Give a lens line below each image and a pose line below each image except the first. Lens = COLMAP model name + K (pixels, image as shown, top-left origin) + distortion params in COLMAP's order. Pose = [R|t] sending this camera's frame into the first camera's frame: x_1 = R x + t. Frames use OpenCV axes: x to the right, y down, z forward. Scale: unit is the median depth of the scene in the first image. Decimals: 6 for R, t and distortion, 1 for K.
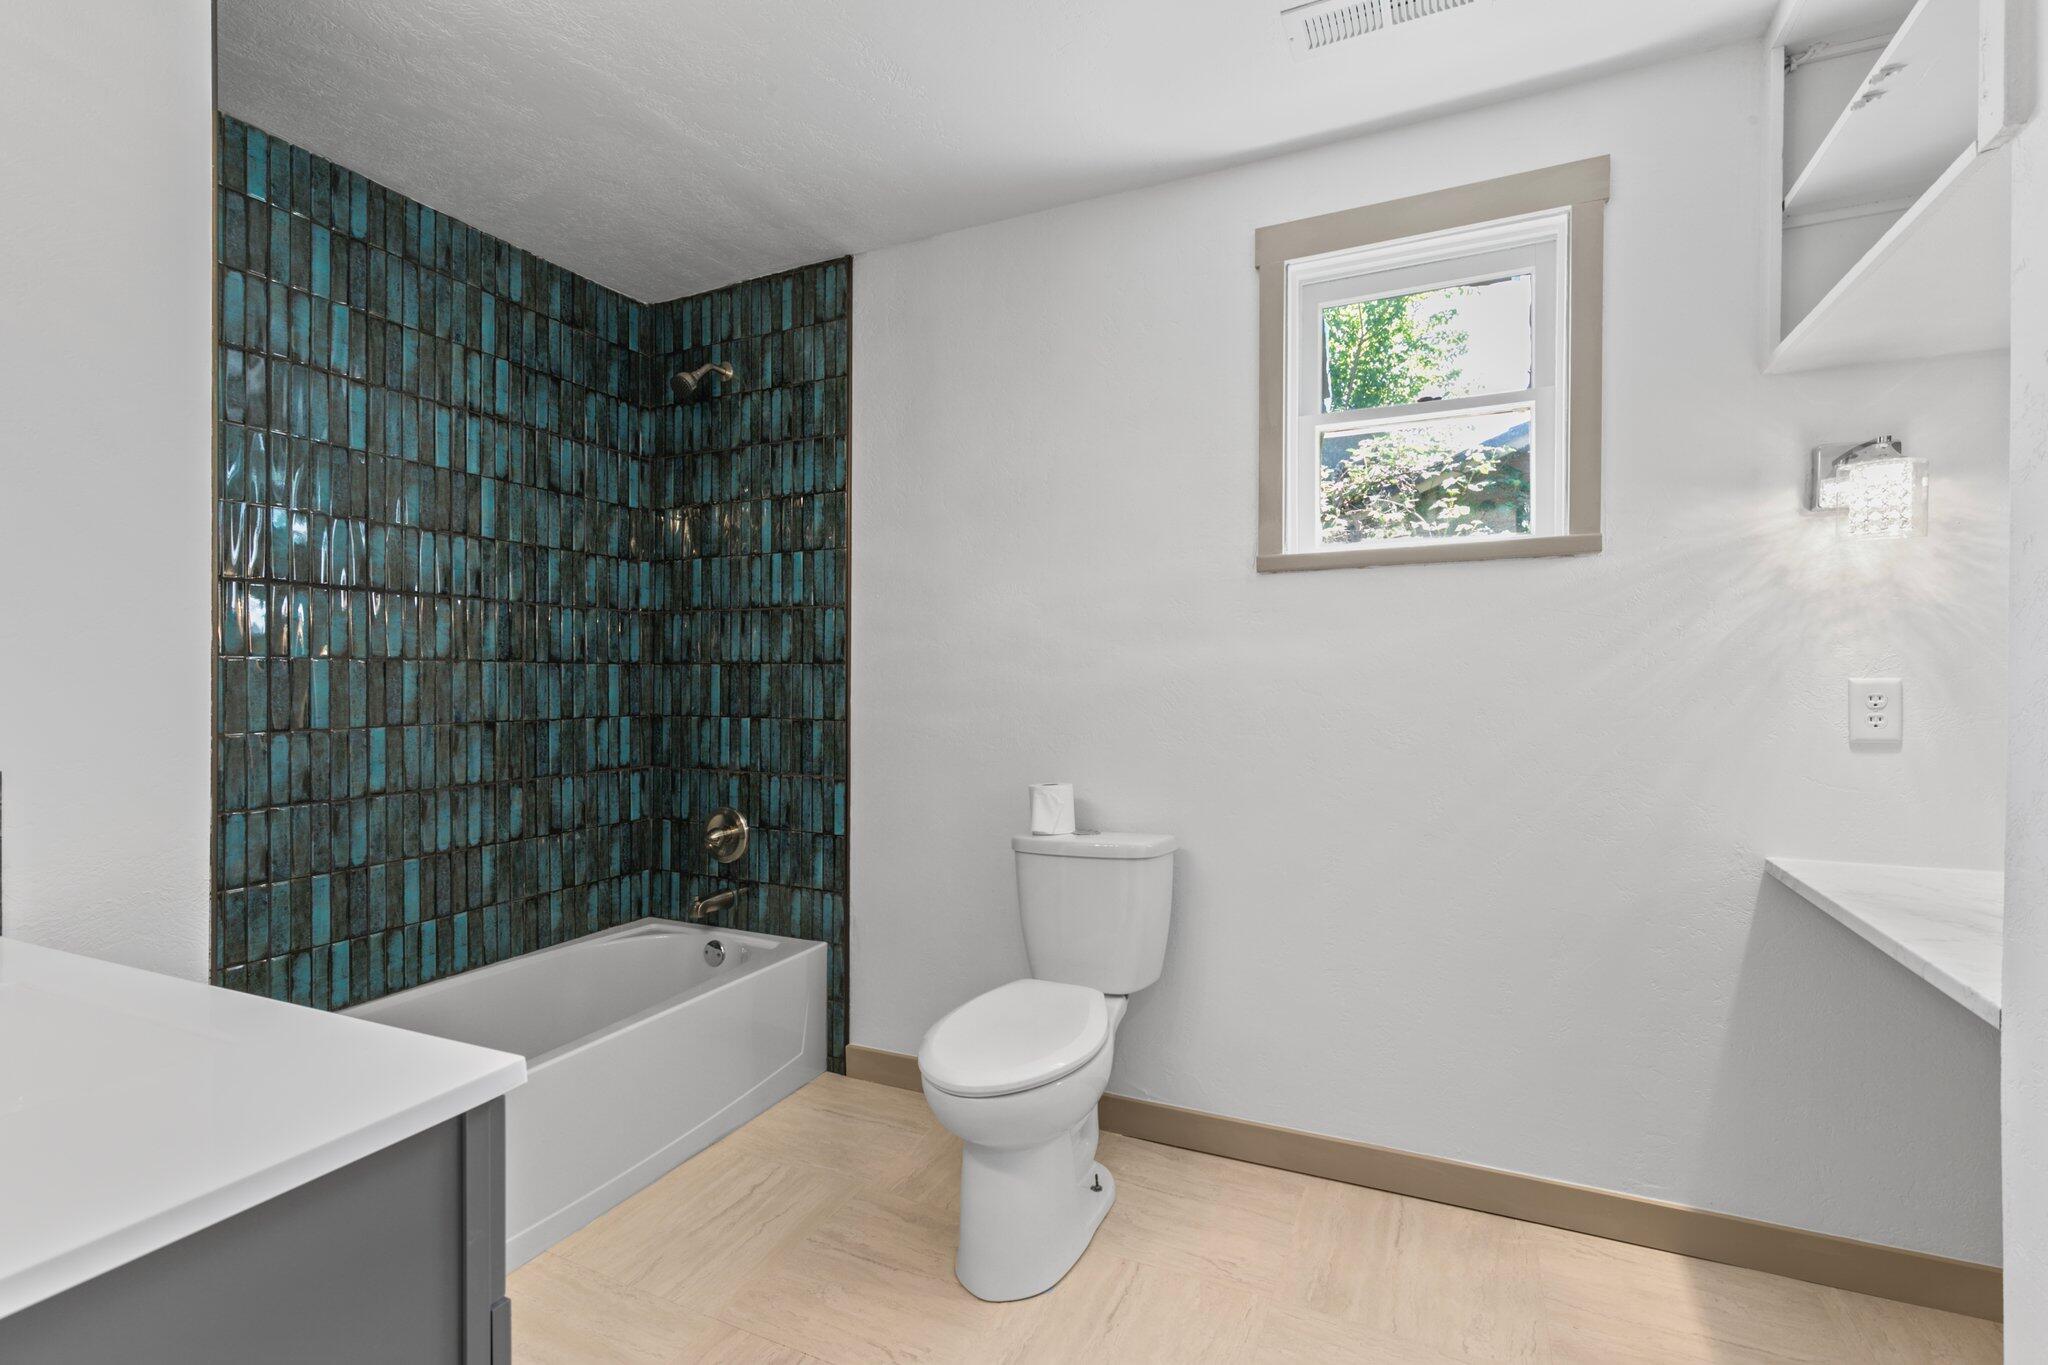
lens RADIAL K [[908.1, 0, 1028.2], [0, 908.1, 679.7], [0, 0, 1]] dist [0.005060, 0.000048]
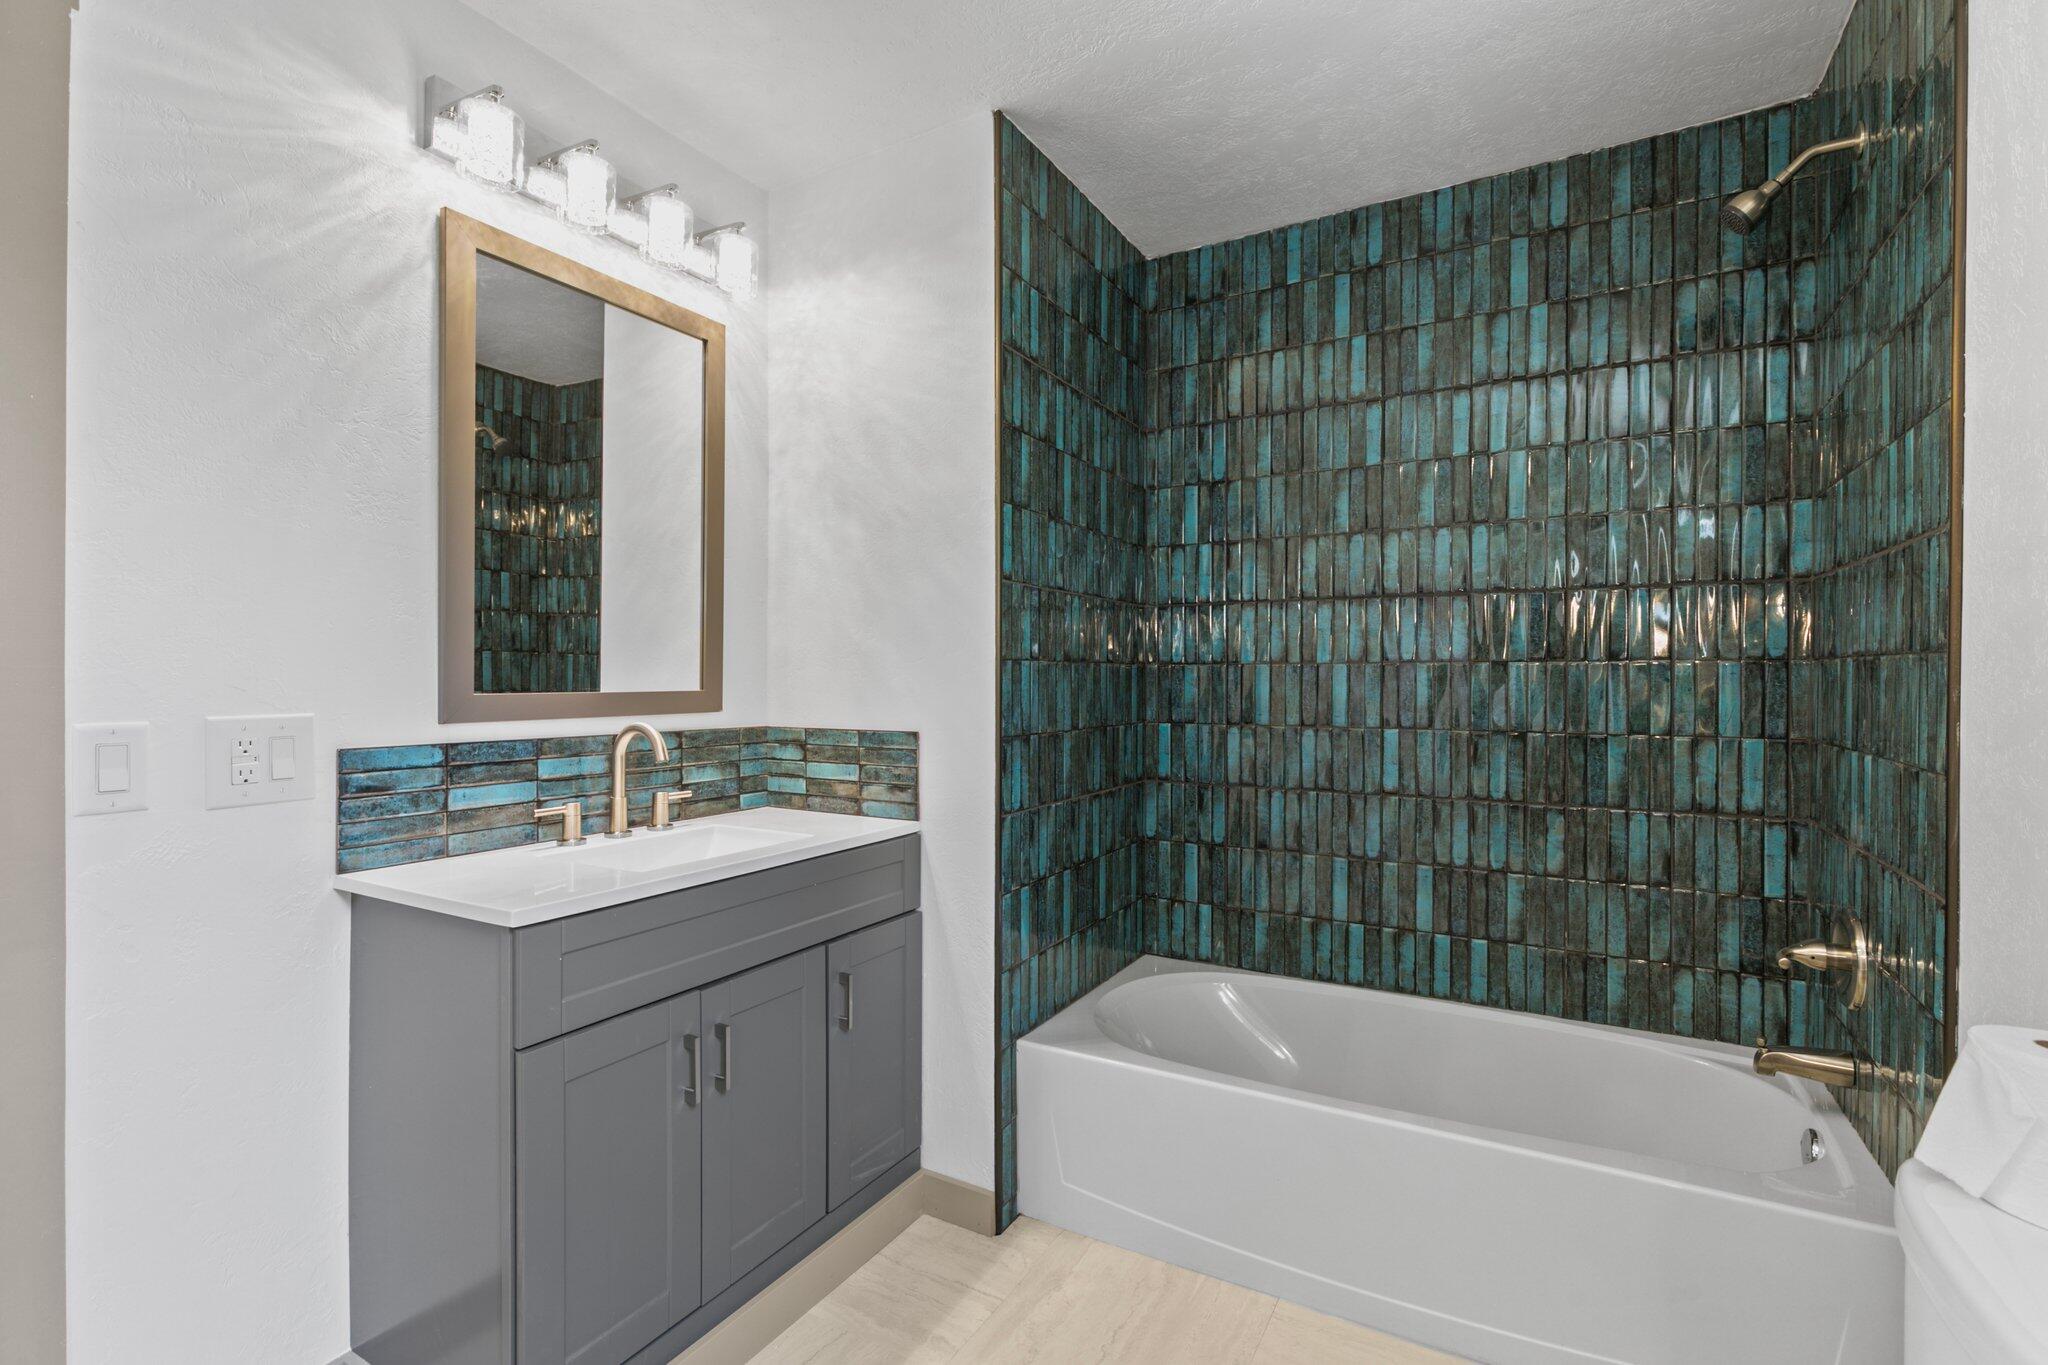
lens RADIAL K [[908.1, 0, 1078.0], [0, 908.1, 685.9], [0, 0, 1]] dist [0.005060, 0.000048]
pose [[-0.051528, 0.005962, -0.998654, 0.324259], [-0.004027, 0.999973, 0.006177, -0.001300], [0.998663, 0.004340, -0.051503, 0.685120]]
